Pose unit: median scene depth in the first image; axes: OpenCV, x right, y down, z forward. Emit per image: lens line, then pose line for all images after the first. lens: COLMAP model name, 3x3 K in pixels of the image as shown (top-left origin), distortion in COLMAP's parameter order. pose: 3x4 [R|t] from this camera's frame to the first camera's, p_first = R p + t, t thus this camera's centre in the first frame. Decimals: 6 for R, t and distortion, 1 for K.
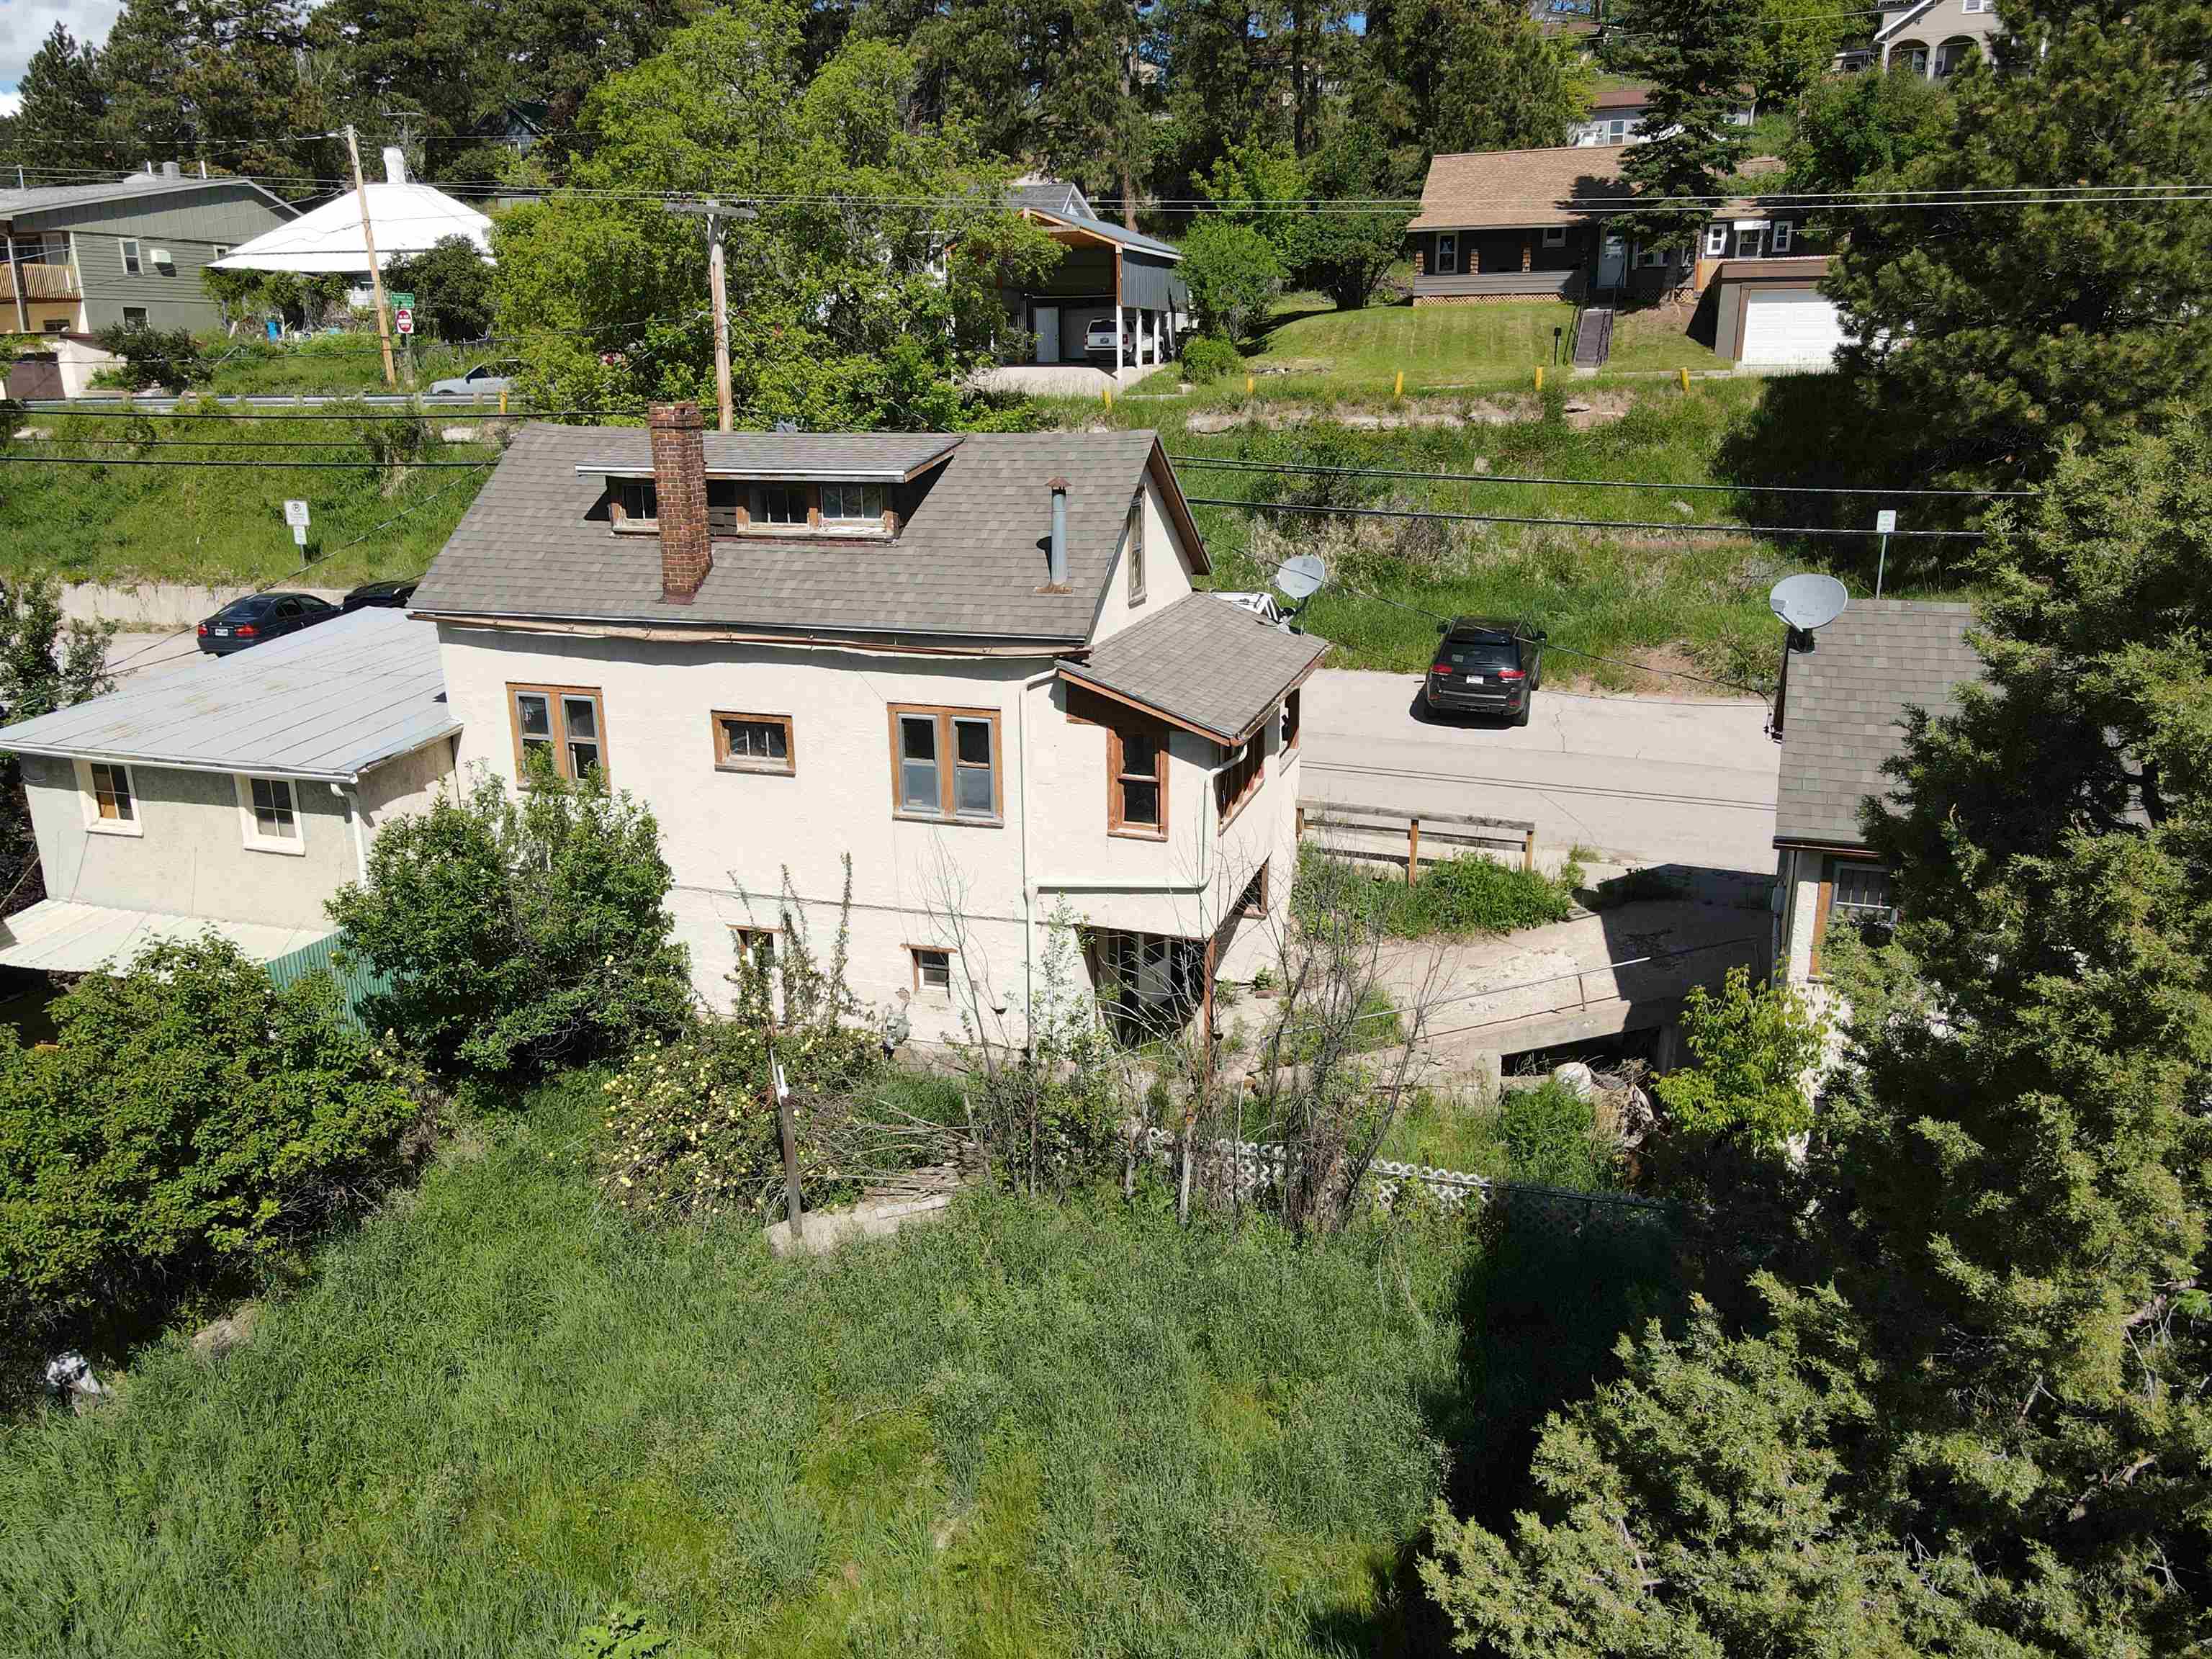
lens RADIAL K [[1579.2, 0, 1099.3], [0, 1579.2, 828.8], [0, 0, 1]] dist [-0.002321, 0.003223]
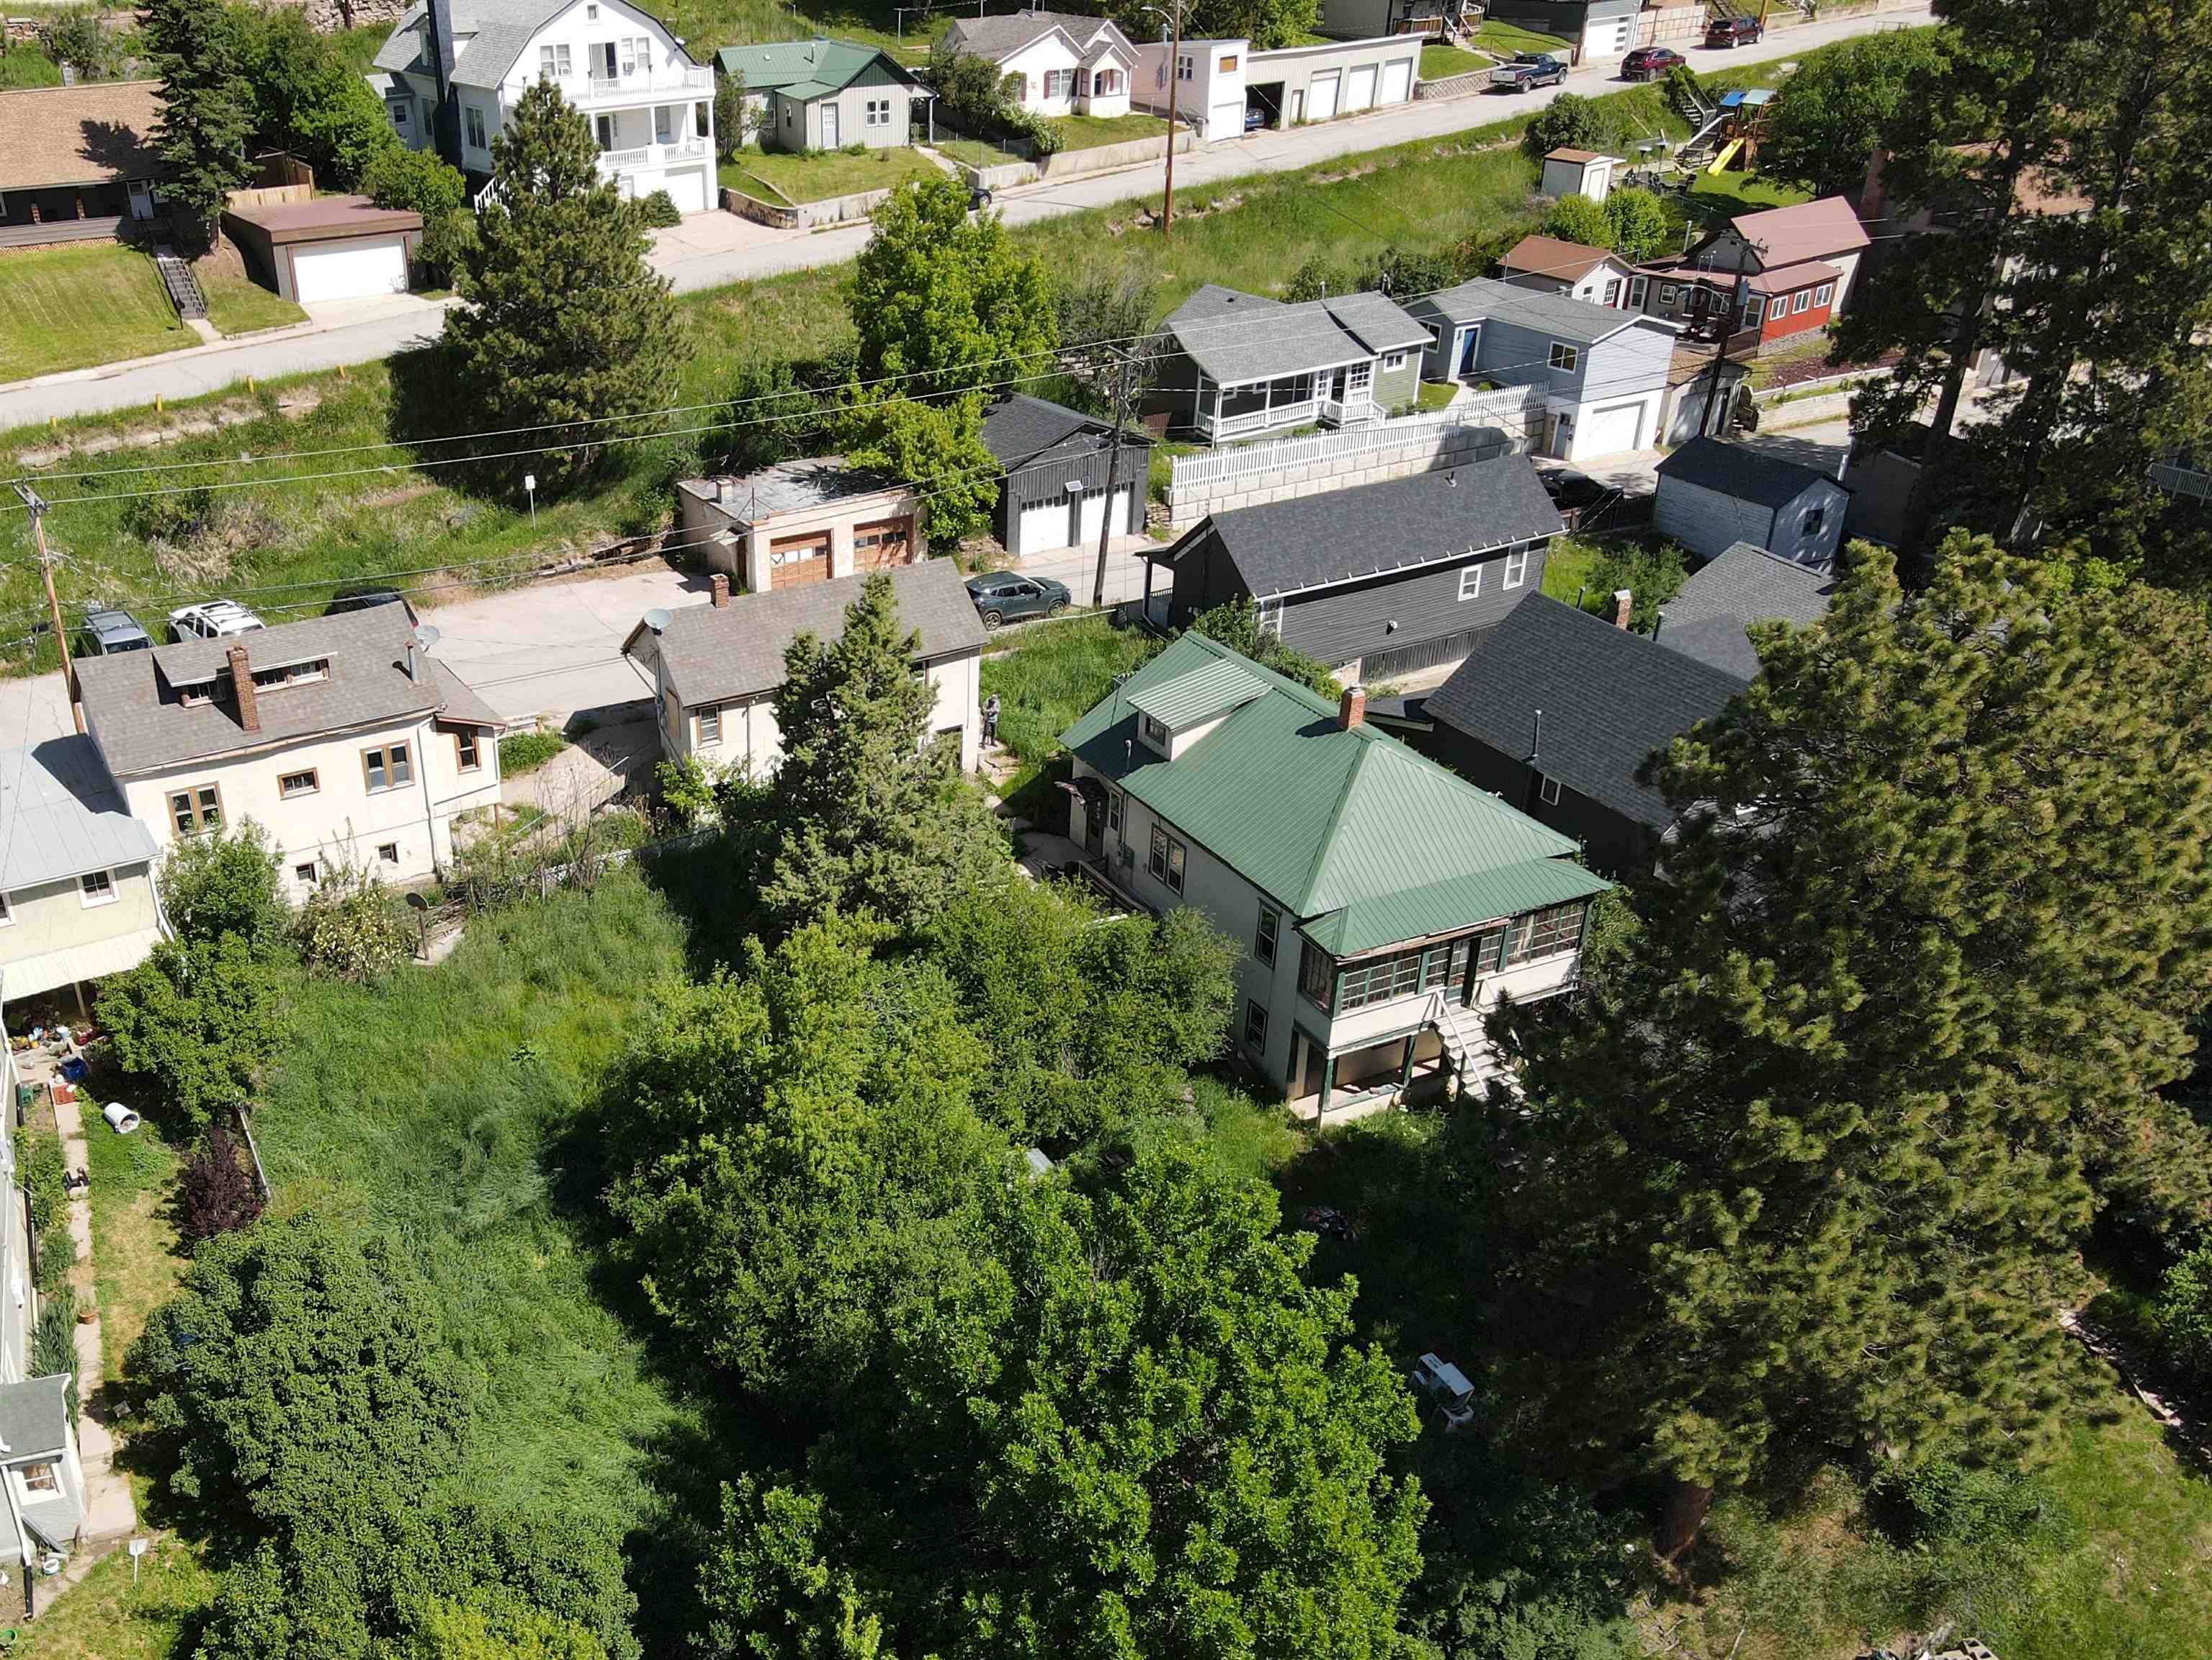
lens RADIAL K [[1579.4, 0, 1099.3], [0, 1579.4, 829.3], [0, 0, 1]] dist [-0.002321, 0.003223]
pose [[0.565247, -0.329704, 0.756168, -1.288211], [0.180390, 0.943872, 0.276703, -0.406919], [-0.804957, -0.020000, 0.592997, -1.239259]]
